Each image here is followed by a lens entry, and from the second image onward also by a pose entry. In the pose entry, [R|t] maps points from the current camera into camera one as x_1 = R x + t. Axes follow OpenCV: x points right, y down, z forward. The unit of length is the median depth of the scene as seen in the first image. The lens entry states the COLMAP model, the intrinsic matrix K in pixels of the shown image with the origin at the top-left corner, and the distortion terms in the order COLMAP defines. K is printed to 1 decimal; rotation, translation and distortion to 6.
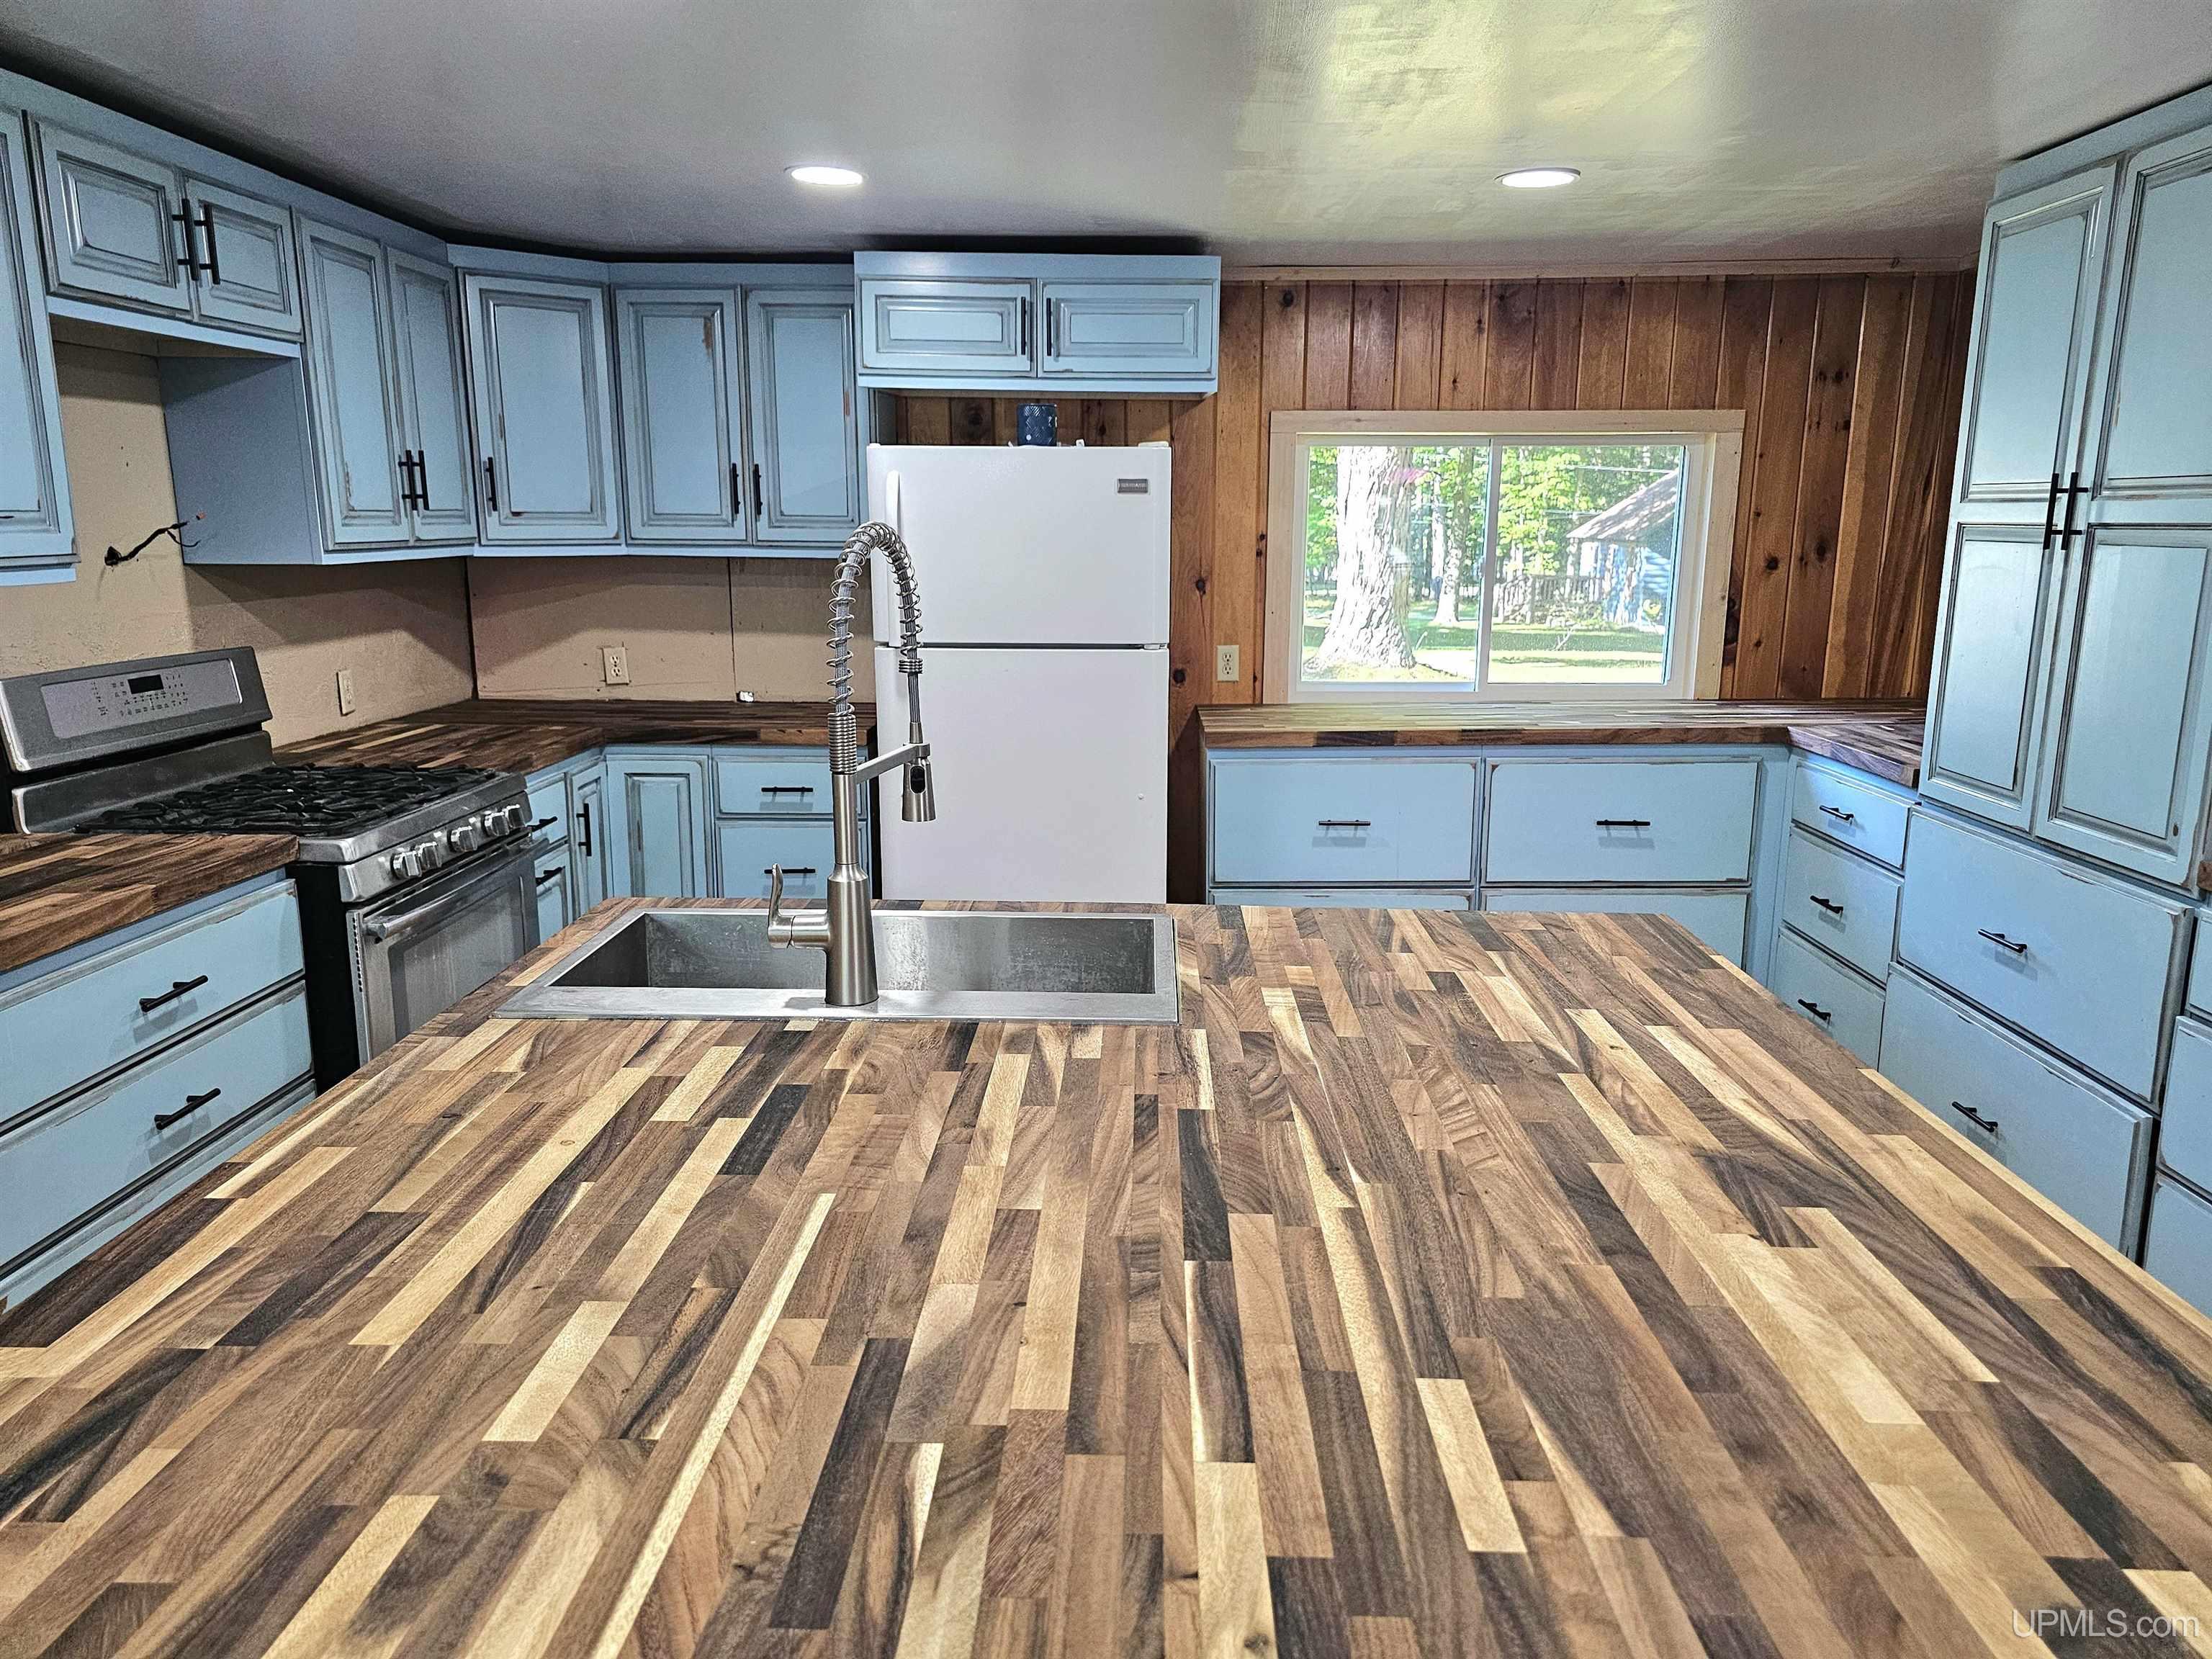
lens RADIAL K [[1486.5, 0, 1107.3], [0, 1486.5, 831.7], [0, 0, 1]] dist [0.027999, -0.009355]
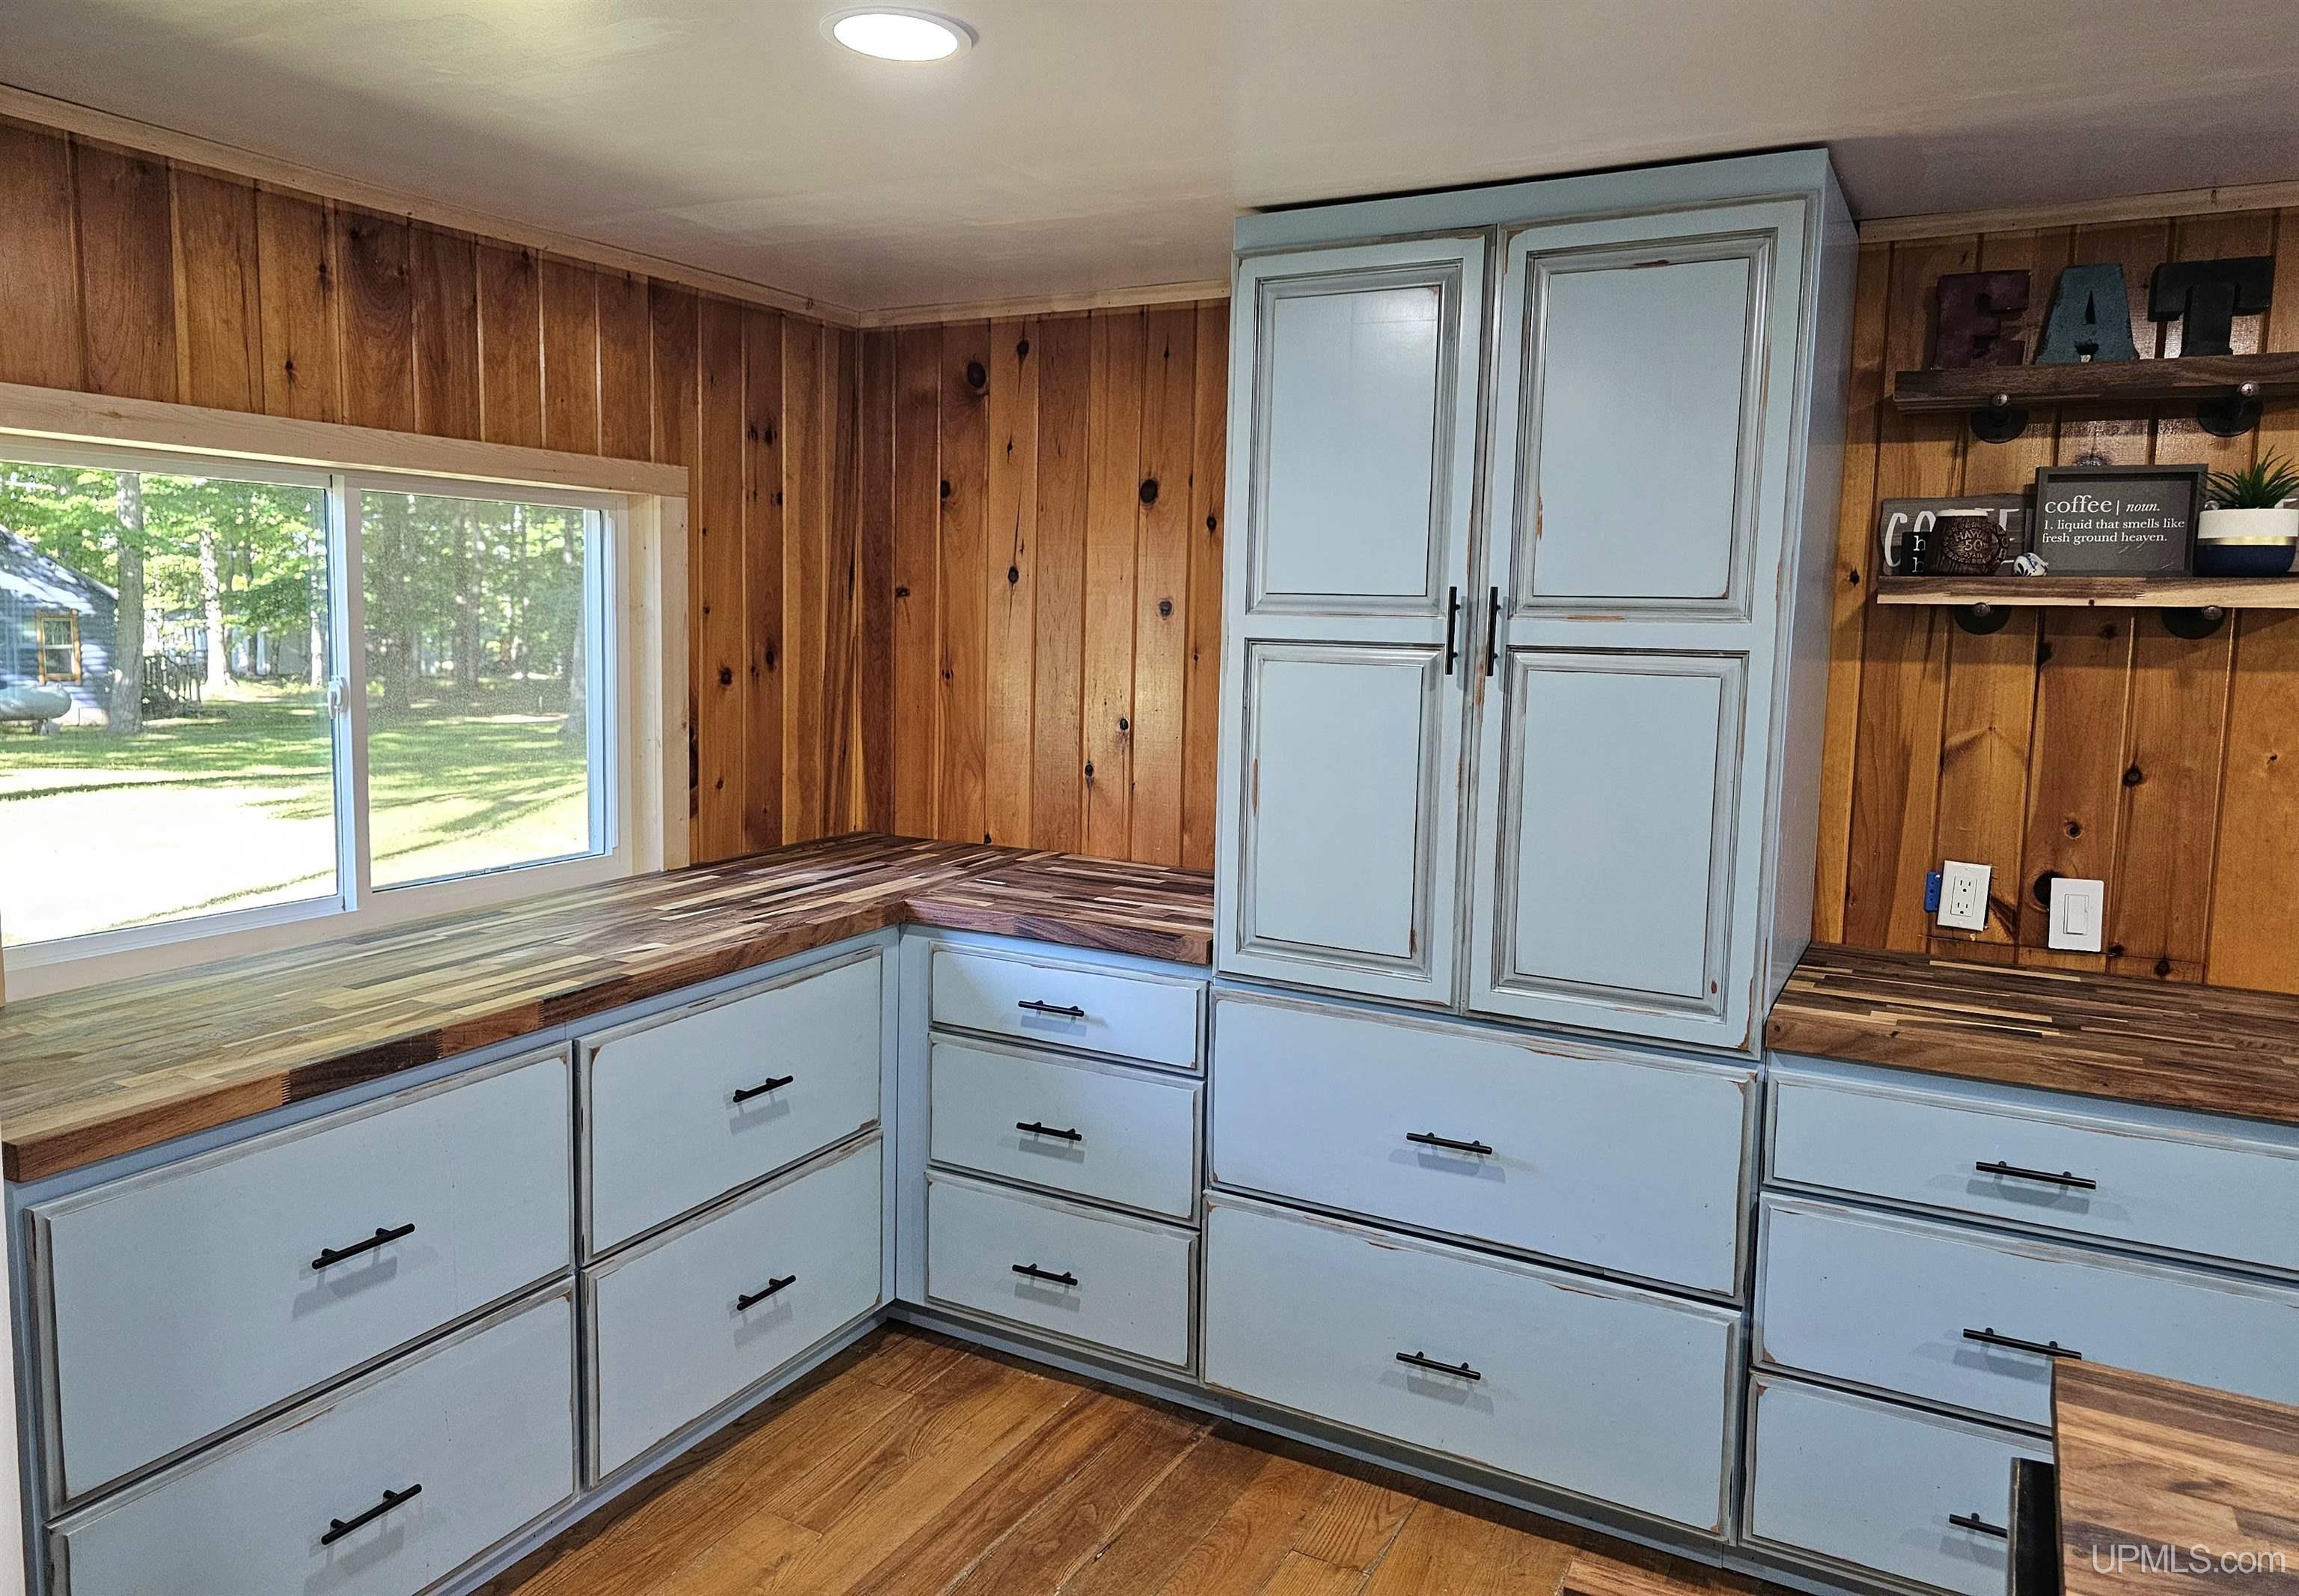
lens RADIAL K [[1552.3, 0, 1084.5], [0, 1552.3, 750.6], [0, 0, 1]] dist [0.045868, -0.004028]
pose [[0.460828, -0.077521, 0.884097, -0.158794], [0.164740, 0.986337, 0.000616, -0.117039], [-0.872065, 0.145363, 0.467303, 0.504706]]
